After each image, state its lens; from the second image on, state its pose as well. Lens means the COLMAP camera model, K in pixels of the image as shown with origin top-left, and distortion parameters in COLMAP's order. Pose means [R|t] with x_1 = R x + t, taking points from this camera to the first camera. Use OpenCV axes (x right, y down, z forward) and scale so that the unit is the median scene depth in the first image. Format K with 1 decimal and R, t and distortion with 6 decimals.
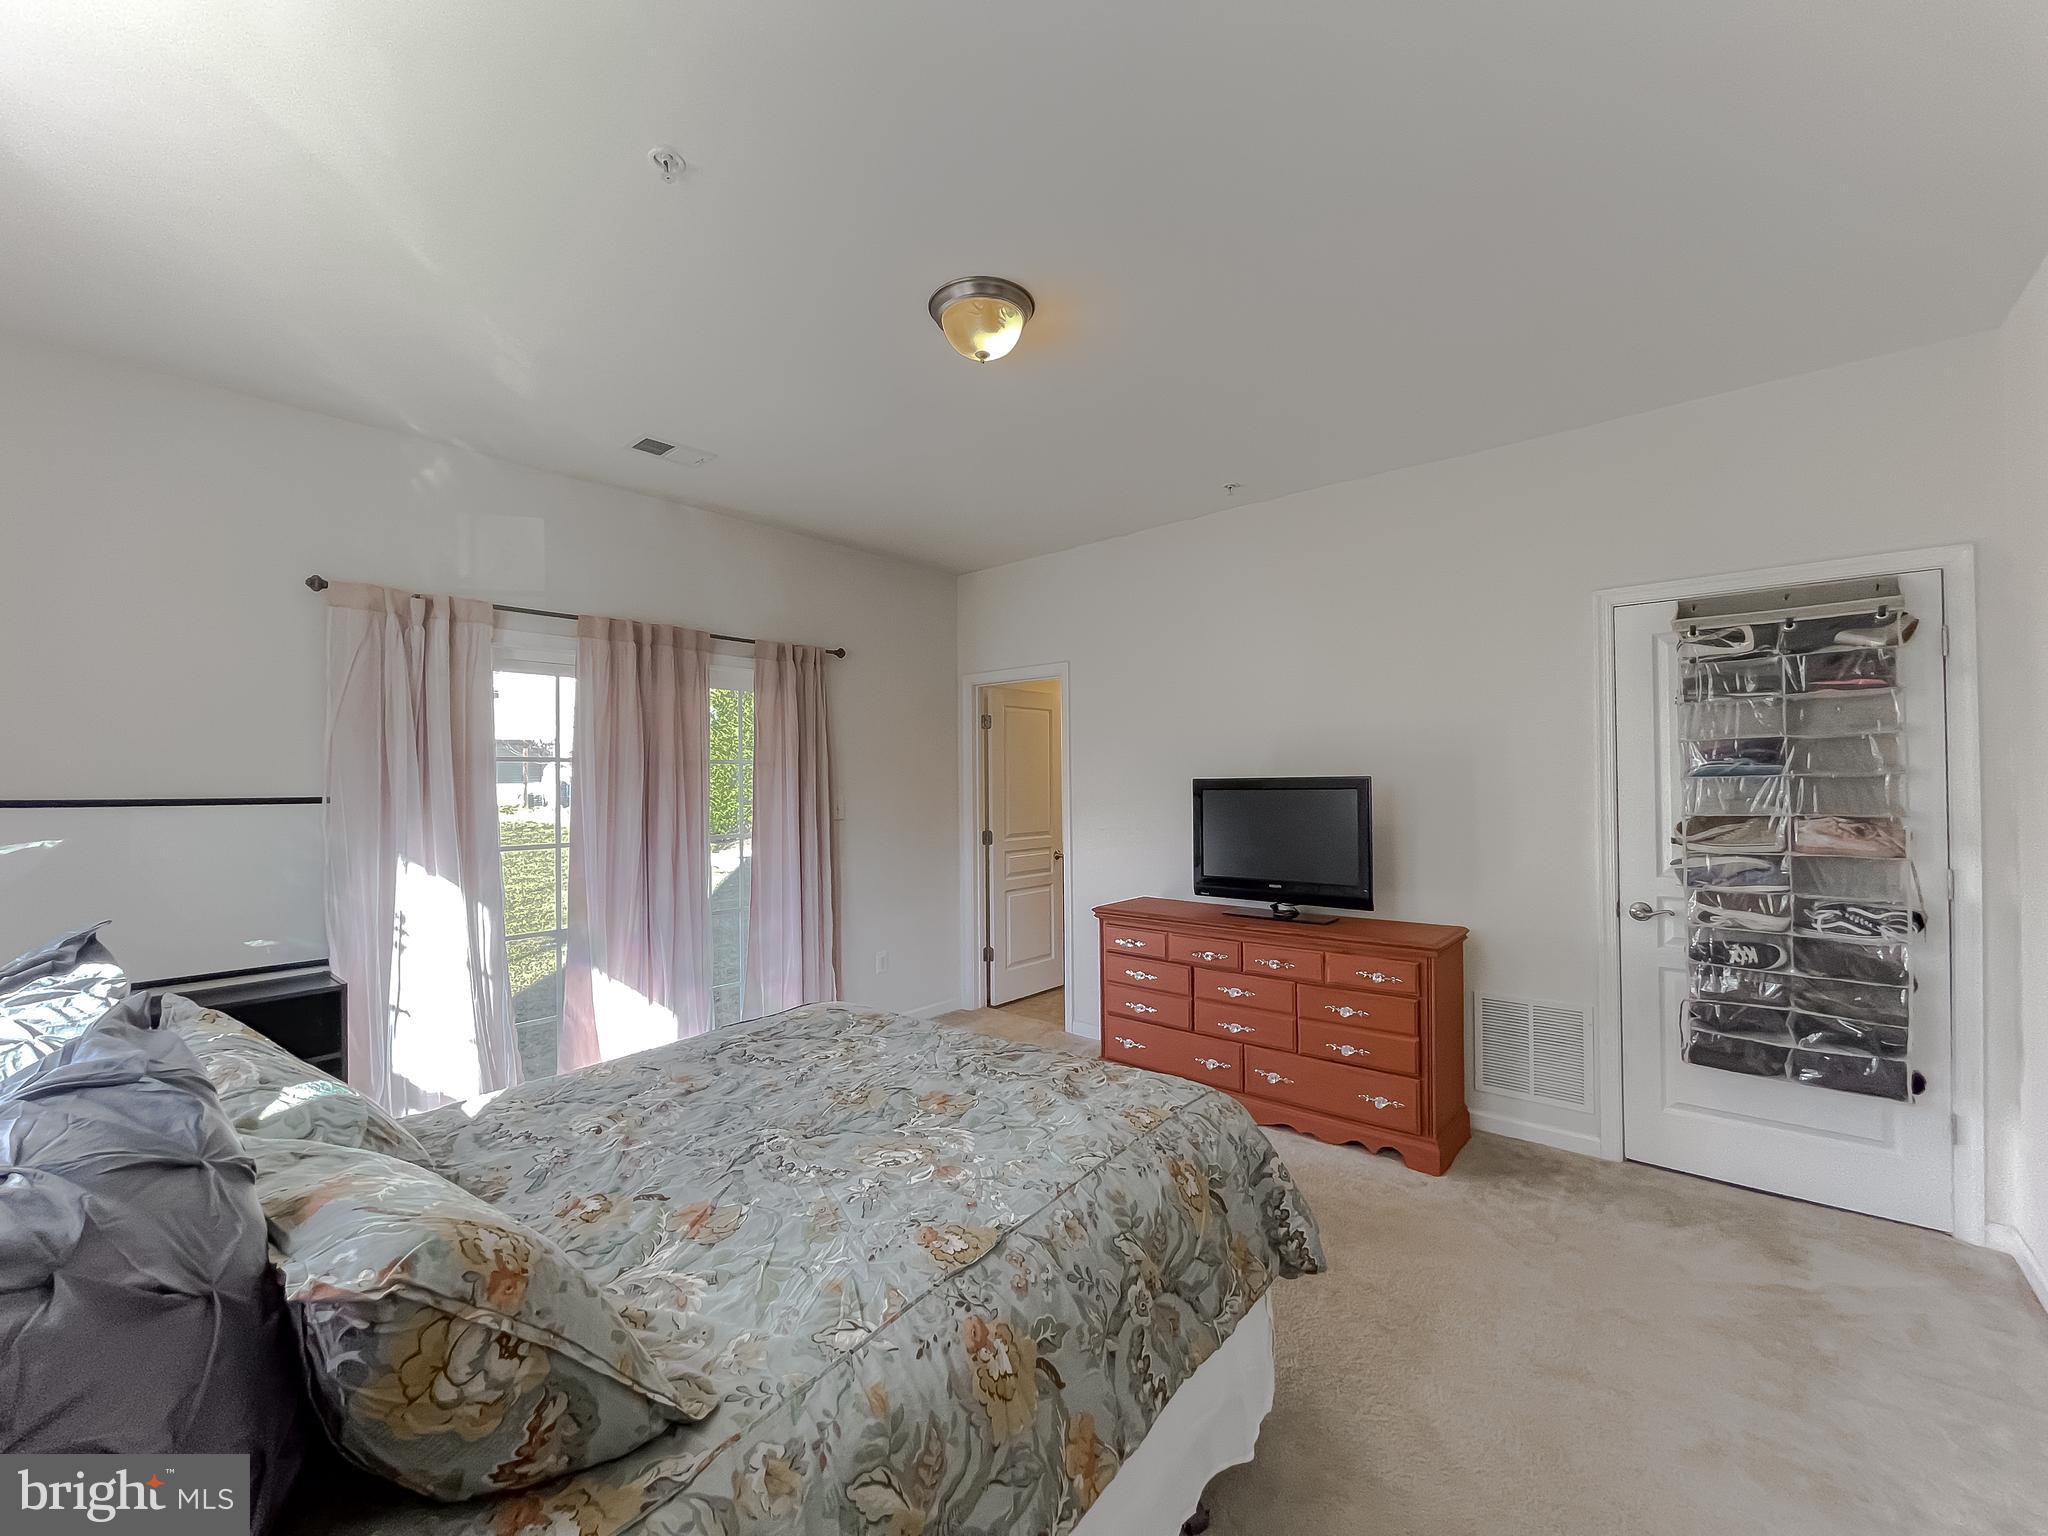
lens RADIAL K [[826.4, 0, 1024.0], [0, 826.4, 768.0], [0, 0, 1]] dist [-0.010308, -0.000025]
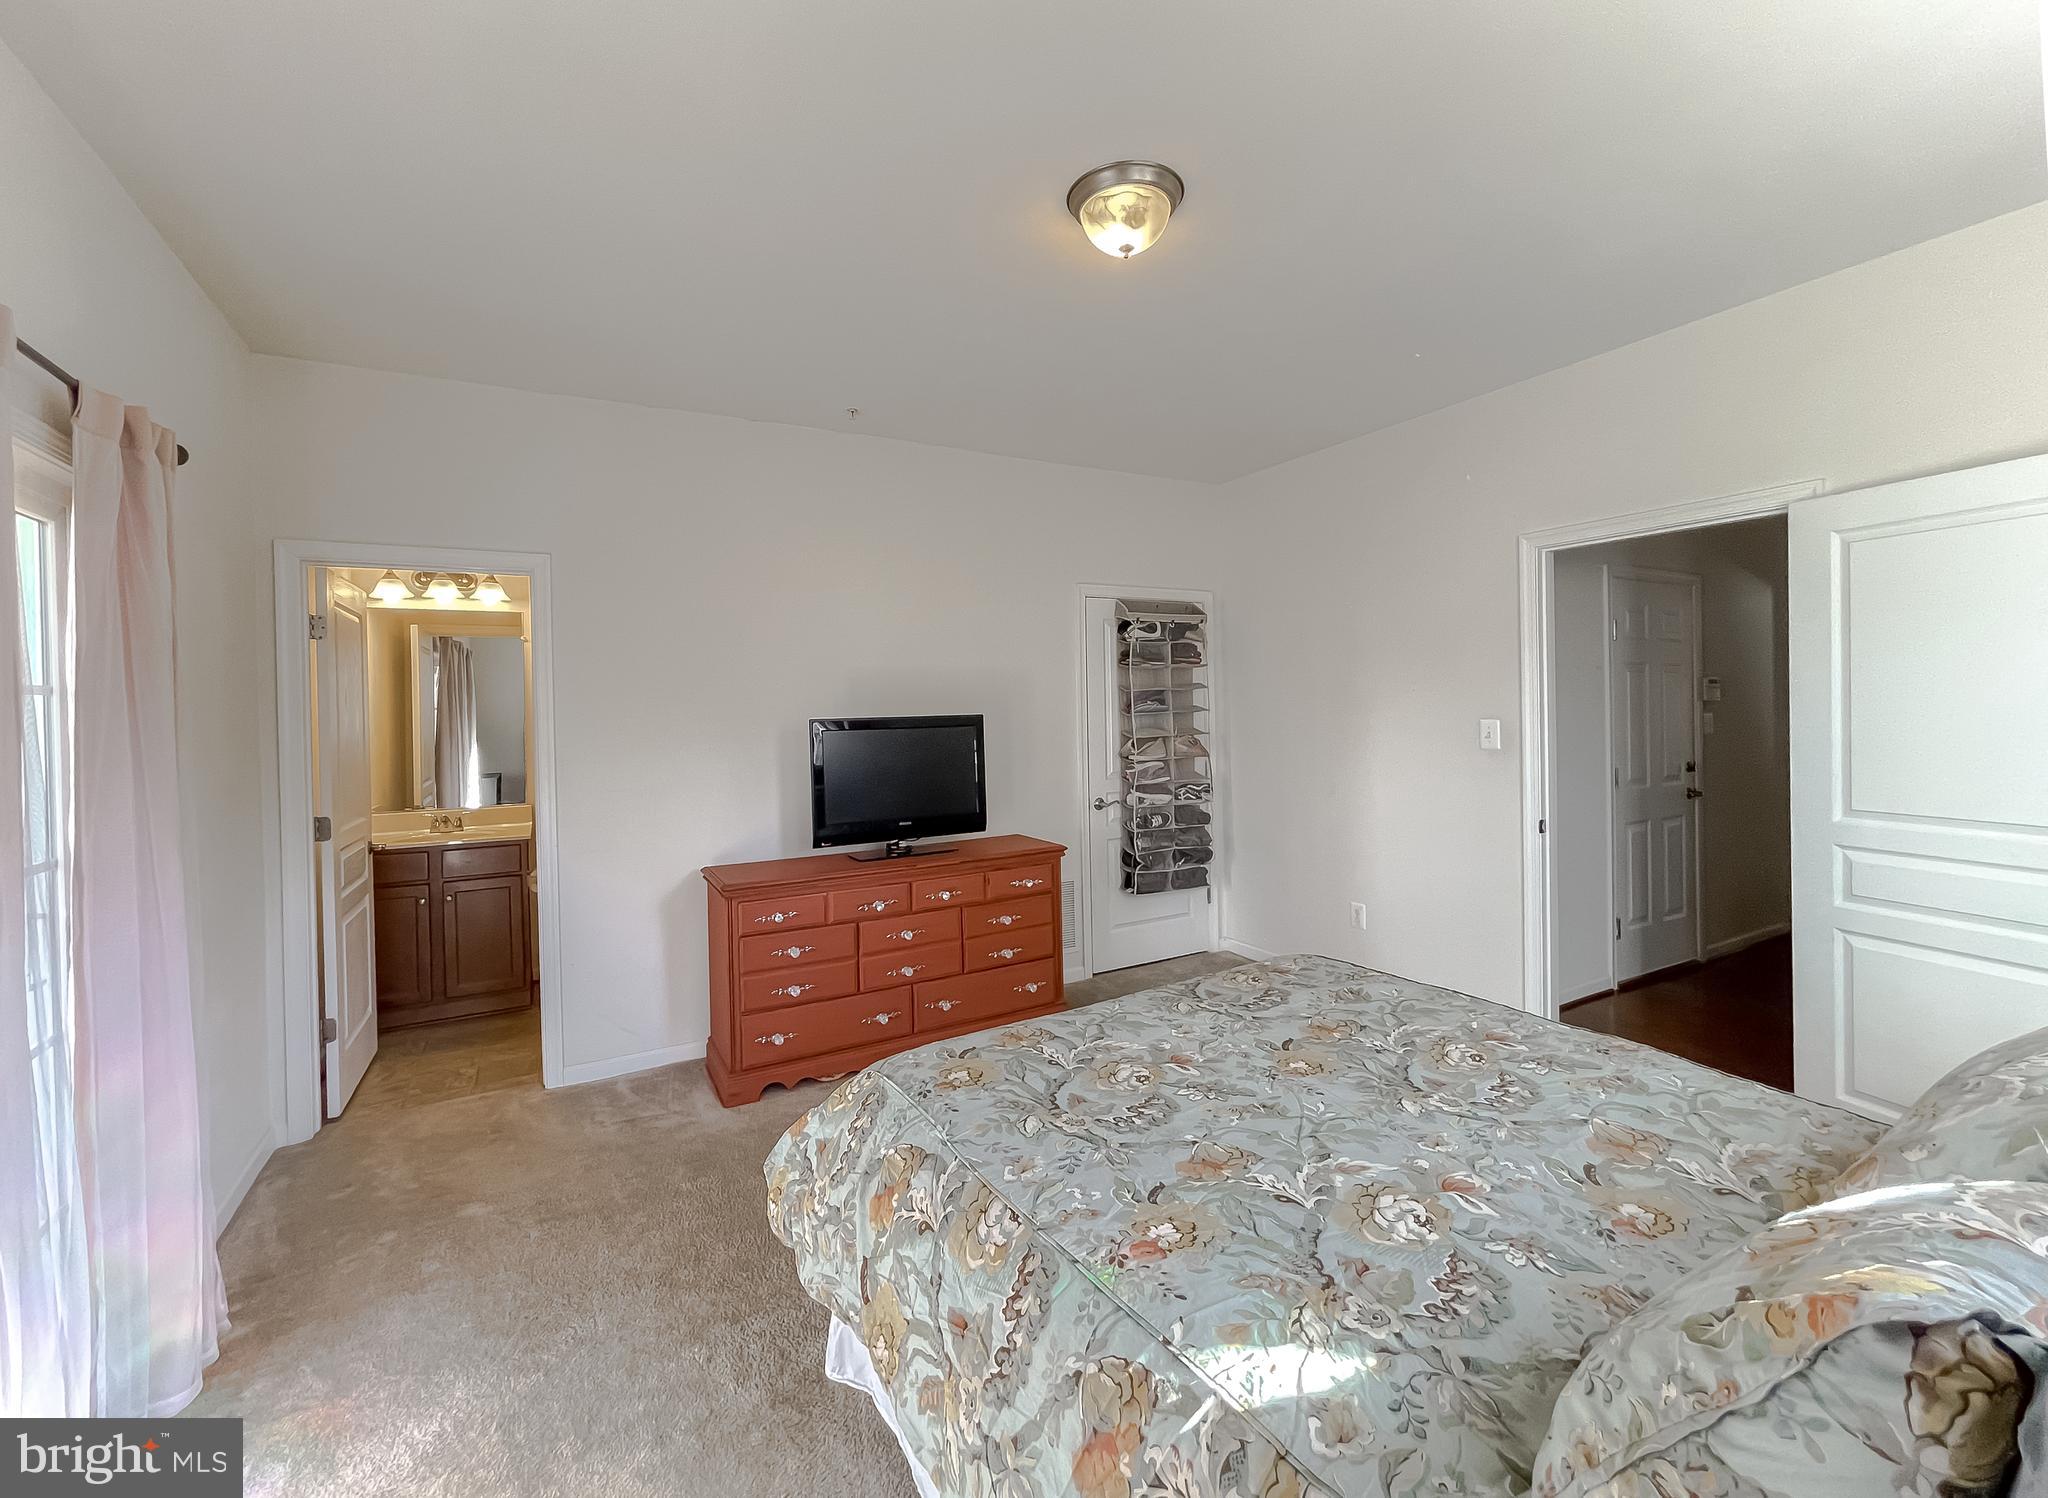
lens RADIAL K [[858.7, 0, 1001.2], [0, 858.7, 705.2], [0, 0, 1]] dist [-0.002089, -0.000612]
pose [[0.337773, 0.007186, 0.941200, -0.874547], [0.000119, 0.999971, -0.007678, 0.009206], [-0.941228, 0.002706, 0.337762, 0.722511]]
